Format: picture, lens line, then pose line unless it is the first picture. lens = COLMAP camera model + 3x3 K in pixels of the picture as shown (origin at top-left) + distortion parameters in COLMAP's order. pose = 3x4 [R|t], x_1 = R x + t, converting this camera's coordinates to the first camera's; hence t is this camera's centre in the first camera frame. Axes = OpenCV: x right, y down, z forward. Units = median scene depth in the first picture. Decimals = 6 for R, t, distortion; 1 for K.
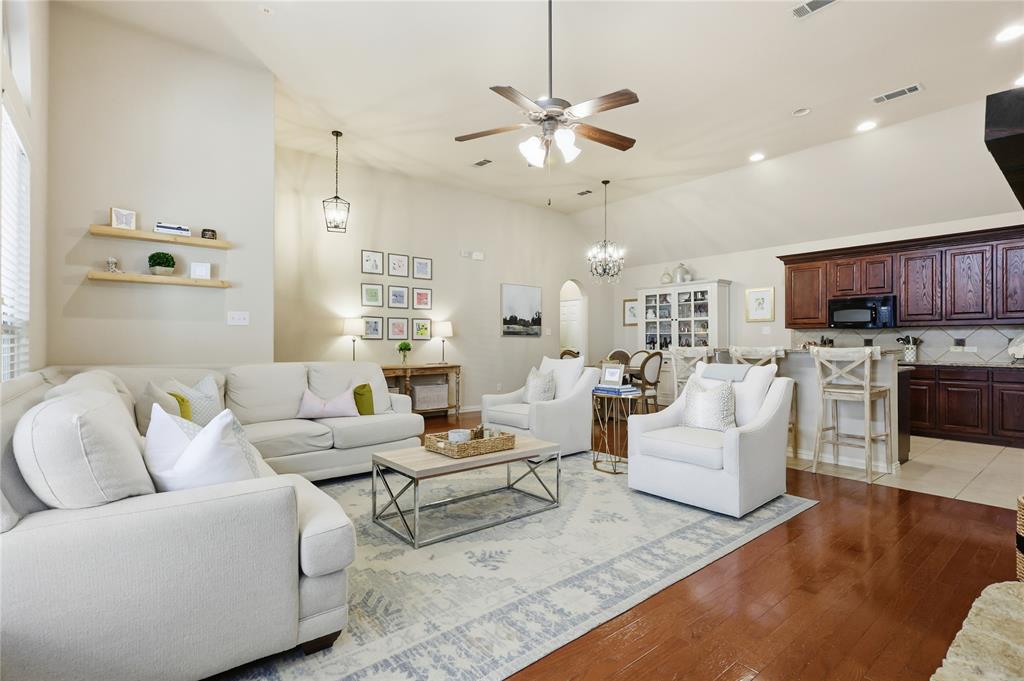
lens RADIAL K [[482.8, 0, 515.2], [0, 482.8, 339.0], [0, 0, 1]] dist [0.002185, 0.000291]
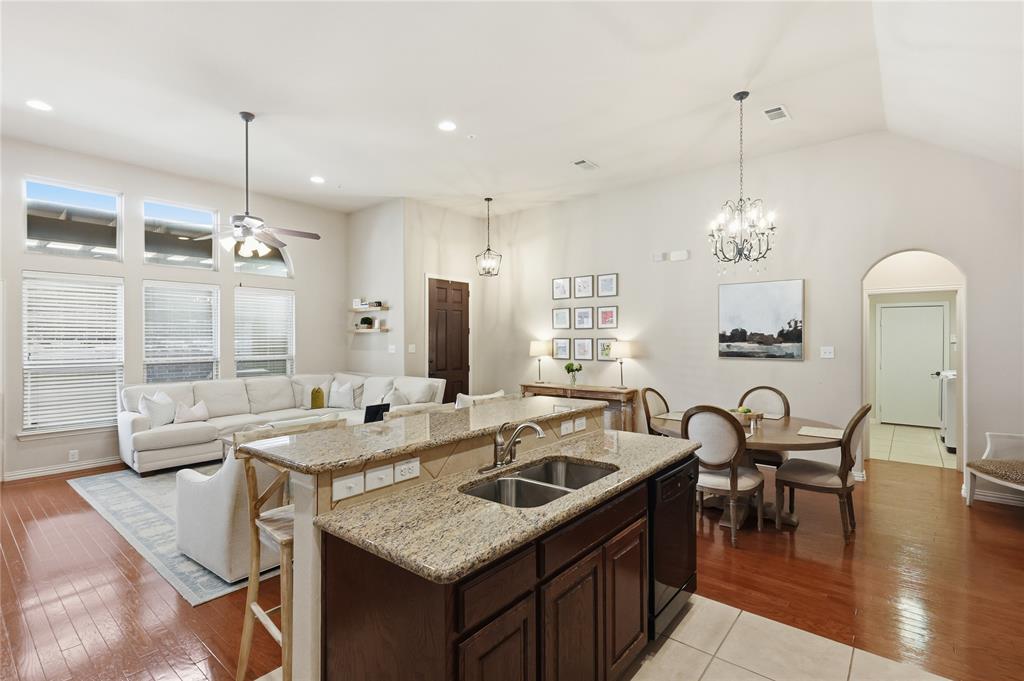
lens RADIAL K [[482.8, 0, 514.5], [0, 482.8, 341.9], [0, 0, 1]] dist [0.002185, 0.000291]
pose [[0.189378, 0.008486, -0.981868, 0.728892], [0.012936, 0.999854, 0.011136, -0.049522], [0.981819, -0.014810, 0.189241, 0.663726]]
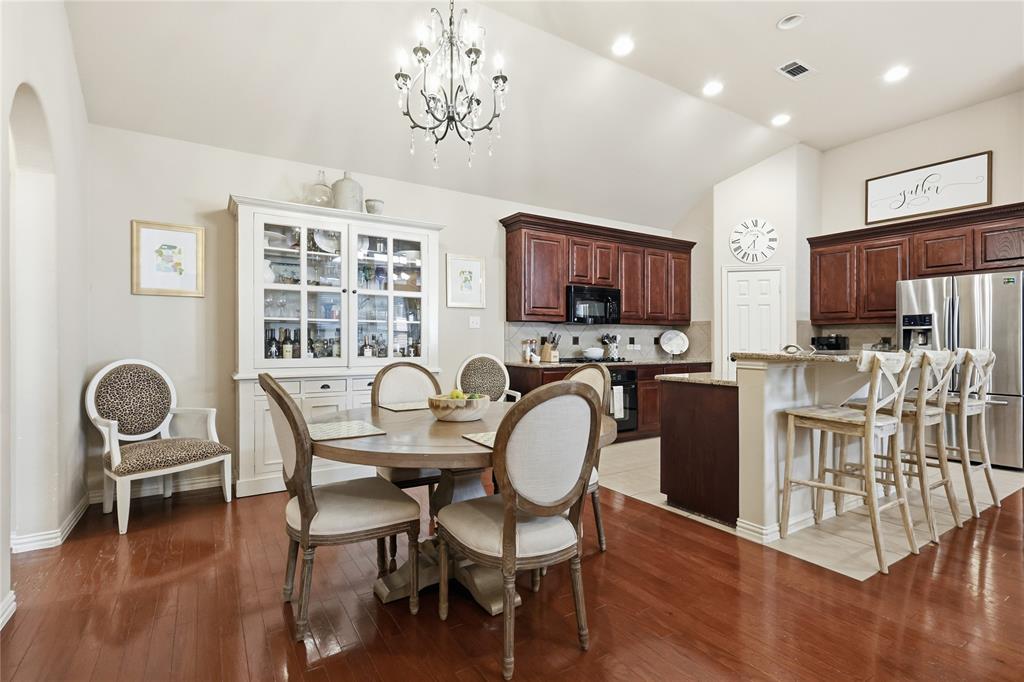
lens RADIAL K [[482.8, 0, 512.4], [0, 482.8, 339.4], [0, 0, 1]] dist [0.002185, 0.000291]
pose [[0.115819, 0.000497, 0.993270, -0.094057], [-0.006171, 0.999981, 0.000219, 0.003869], [-0.993251, -0.006155, 0.115820, 0.728372]]
